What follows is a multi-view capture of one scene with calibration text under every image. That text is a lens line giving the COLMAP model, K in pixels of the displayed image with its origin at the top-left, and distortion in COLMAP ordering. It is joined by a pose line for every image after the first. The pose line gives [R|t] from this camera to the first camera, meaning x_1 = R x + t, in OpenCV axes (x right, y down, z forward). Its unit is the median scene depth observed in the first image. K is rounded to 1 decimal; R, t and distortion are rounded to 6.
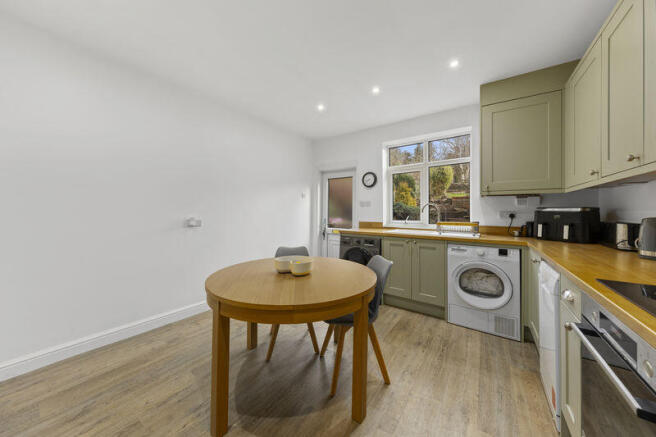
lens RADIAL K [[219.7, 0, 325.6], [0, 219.7, 209.6], [0, 0, 1]] dist [0.001448, 0.000041]
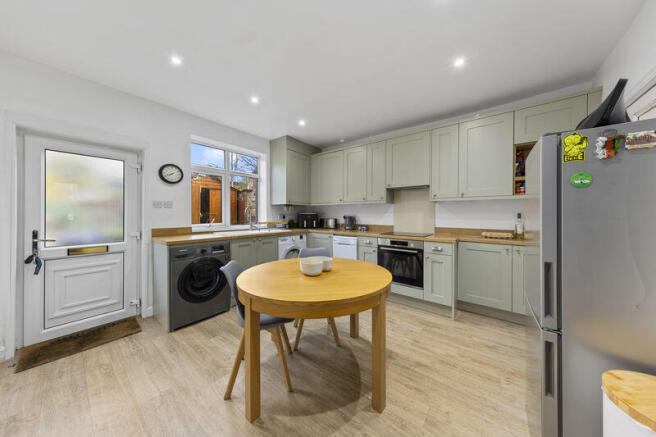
lens RADIAL K [[205.7, 0, 329.6], [0, 205.7, 216.3], [0, 0, 1]] dist [0.000984, 0.000045]
pose [[0.030305, -0.012700, 0.999460, -0.867236], [-0.010827, 0.999856, 0.013033, -0.002795], [-0.999482, -0.011216, 0.030163, 0.693976]]
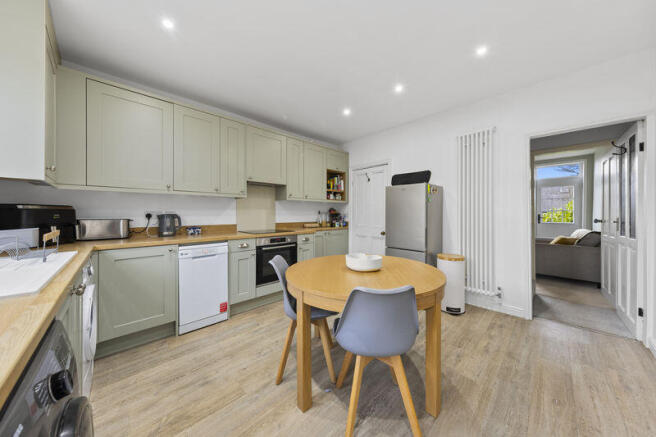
lens RADIAL K [[219.7, 0, 330.4], [0, 219.7, 213.7], [0, 0, 1]] dist [0.001448, 0.000041]
pose [[-0.986046, -0.003890, 0.166425, -0.122697], [-0.004915, 0.999971, -0.005751, 0.019474], [-0.166398, -0.006489, -0.986037, 1.576310]]
